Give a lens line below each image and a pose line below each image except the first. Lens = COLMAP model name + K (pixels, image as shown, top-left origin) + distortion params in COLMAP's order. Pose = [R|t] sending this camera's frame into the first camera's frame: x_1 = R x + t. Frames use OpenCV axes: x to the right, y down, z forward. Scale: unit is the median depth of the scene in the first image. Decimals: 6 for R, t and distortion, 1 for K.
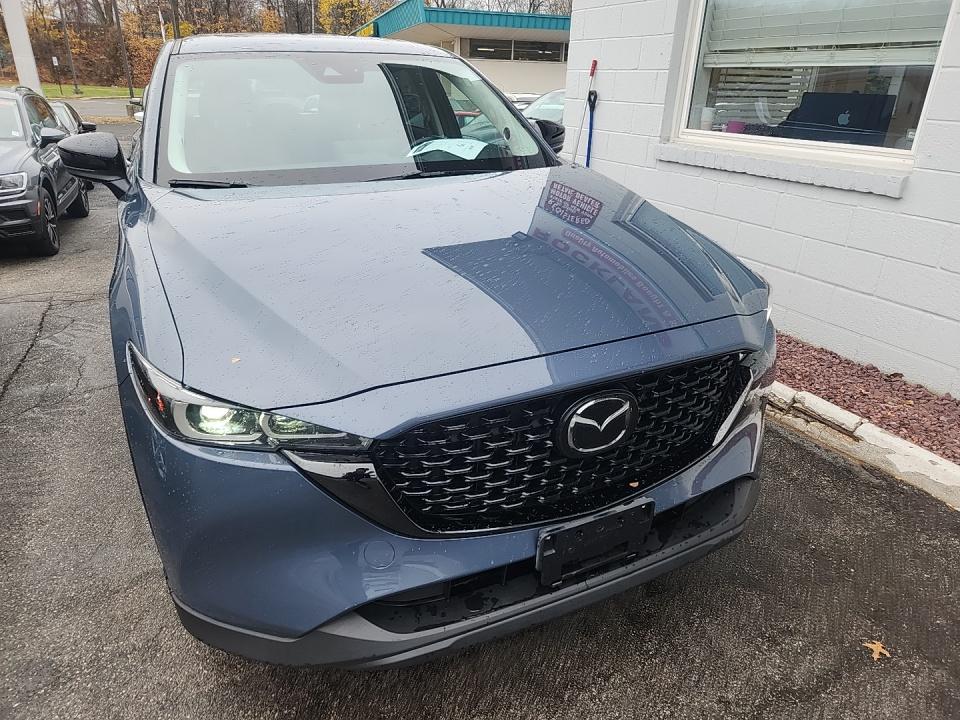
lens RADIAL K [[635.9, 0, 481.2], [0, 635.9, 362.4], [0, 0, 1]] dist [0.074093, -0.046378]
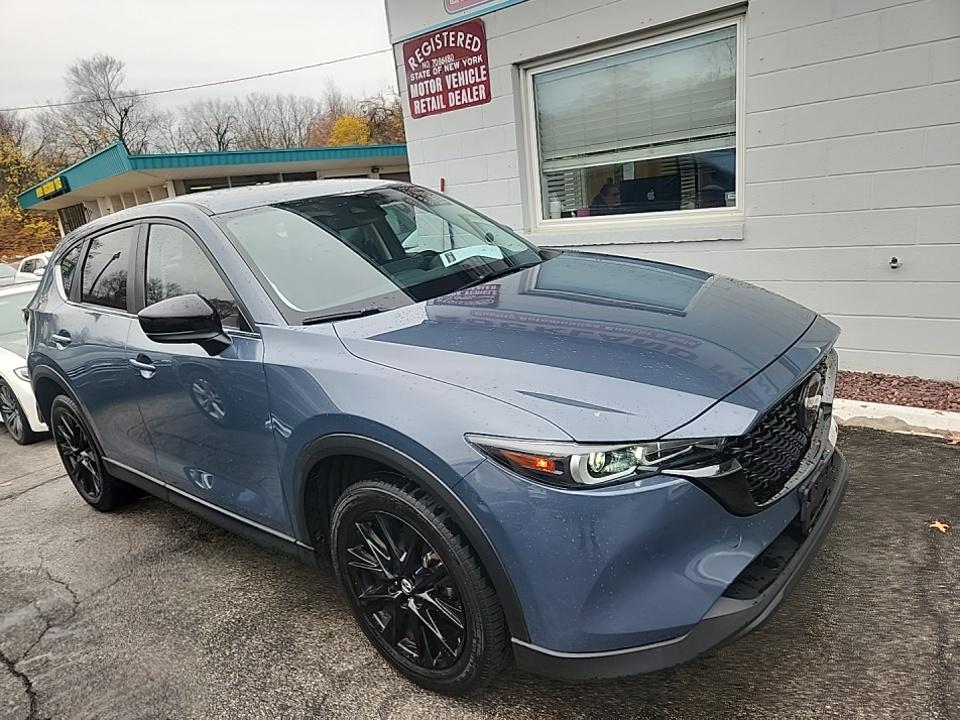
lens RADIAL K [[635.9, 0, 481.2], [0, 635.9, 362.4], [0, 0, 1]] dist [0.074093, -0.046378]
pose [[0.906953, -0.228953, 0.353578, -0.396429], [0.283029, 0.952902, -0.108958, -0.012220], [-0.311979, 0.198892, 0.929038, -0.040604]]
